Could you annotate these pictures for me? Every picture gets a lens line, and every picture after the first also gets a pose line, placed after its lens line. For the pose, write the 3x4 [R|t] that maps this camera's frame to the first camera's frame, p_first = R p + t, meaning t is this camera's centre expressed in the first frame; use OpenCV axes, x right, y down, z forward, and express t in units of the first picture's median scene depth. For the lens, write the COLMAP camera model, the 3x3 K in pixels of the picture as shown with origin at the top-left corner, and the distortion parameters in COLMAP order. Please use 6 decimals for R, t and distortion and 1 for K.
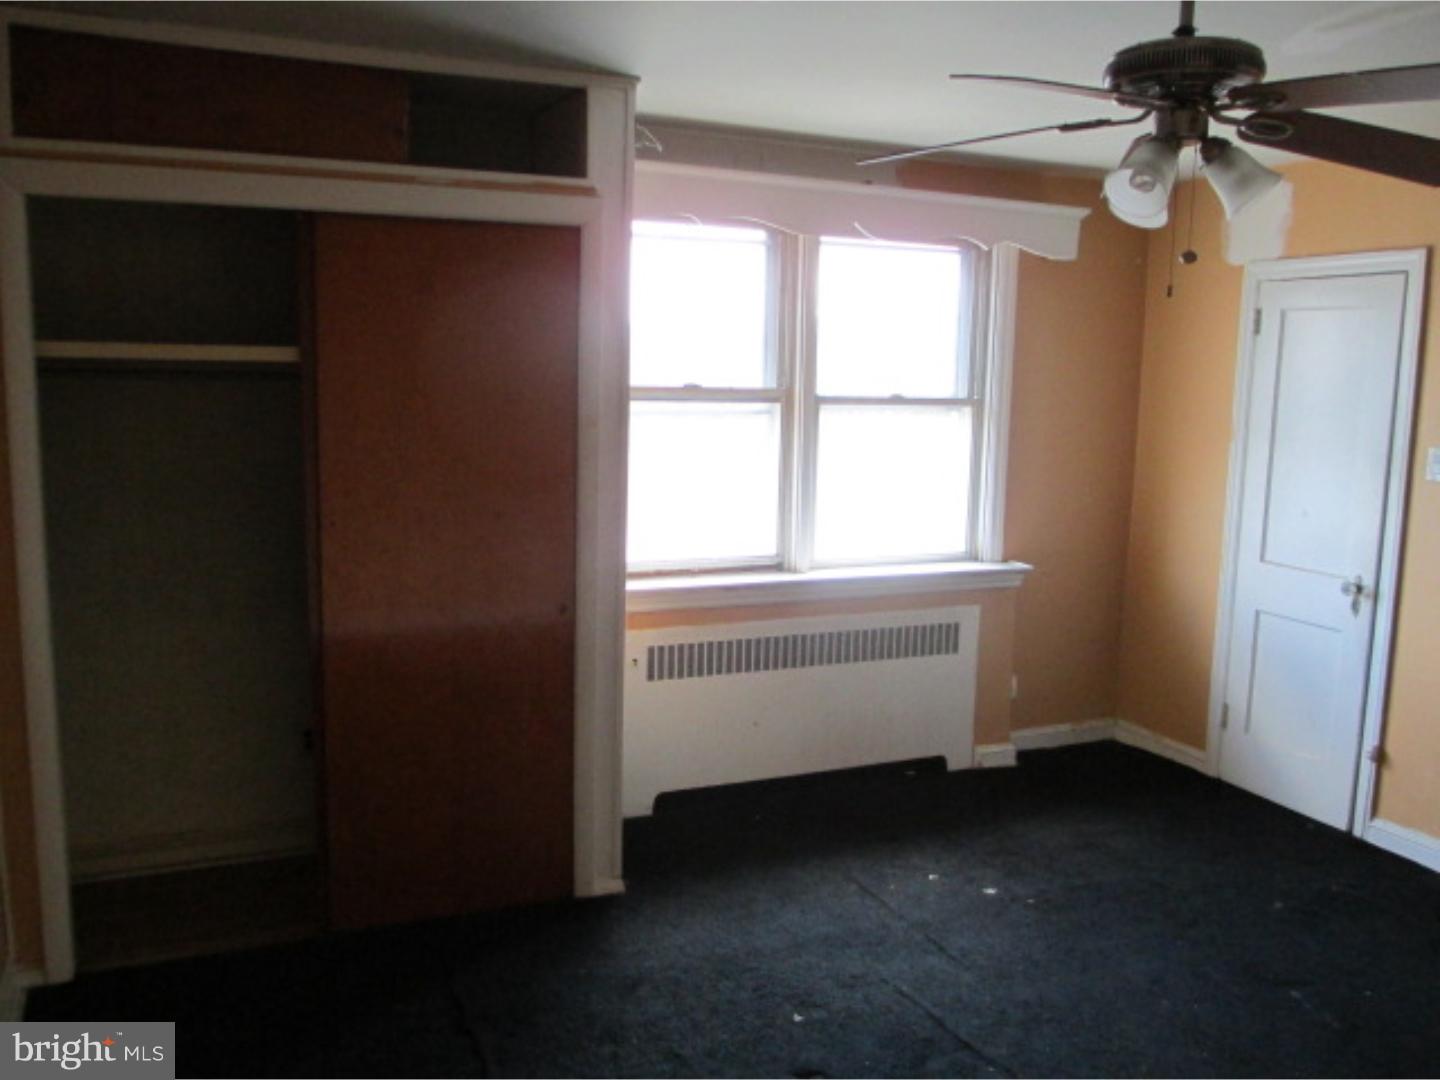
lens RADIAL K [[1274.7, 0, 720.0], [0, 1274.7, 540.0], [0, 0, 1]] dist [-0.013350, 0.023419]
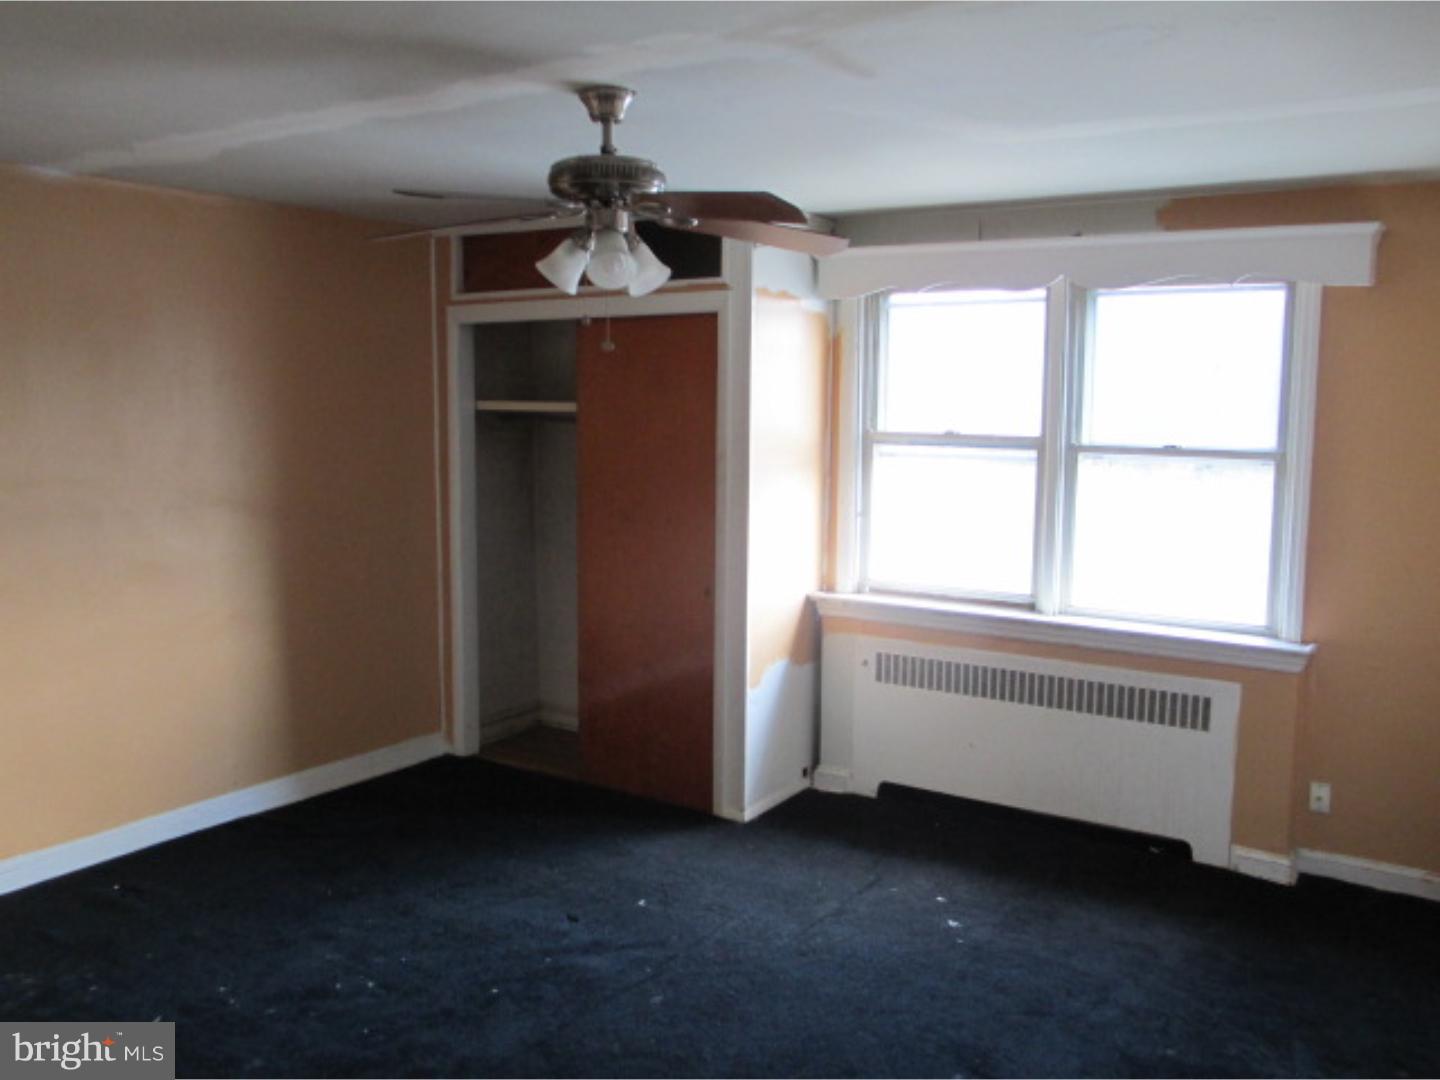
lens RADIAL K [[1302.4, 0, 720.0], [0, 1302.4, 540.0], [0, 0, 1]] dist [0.010819, 0.012429]
pose [[0.505427, 0.076019, -0.859514, 0.831615], [-0.121565, 0.992450, 0.016292, -0.019708], [0.854263, 0.096253, 0.510852, 0.232171]]
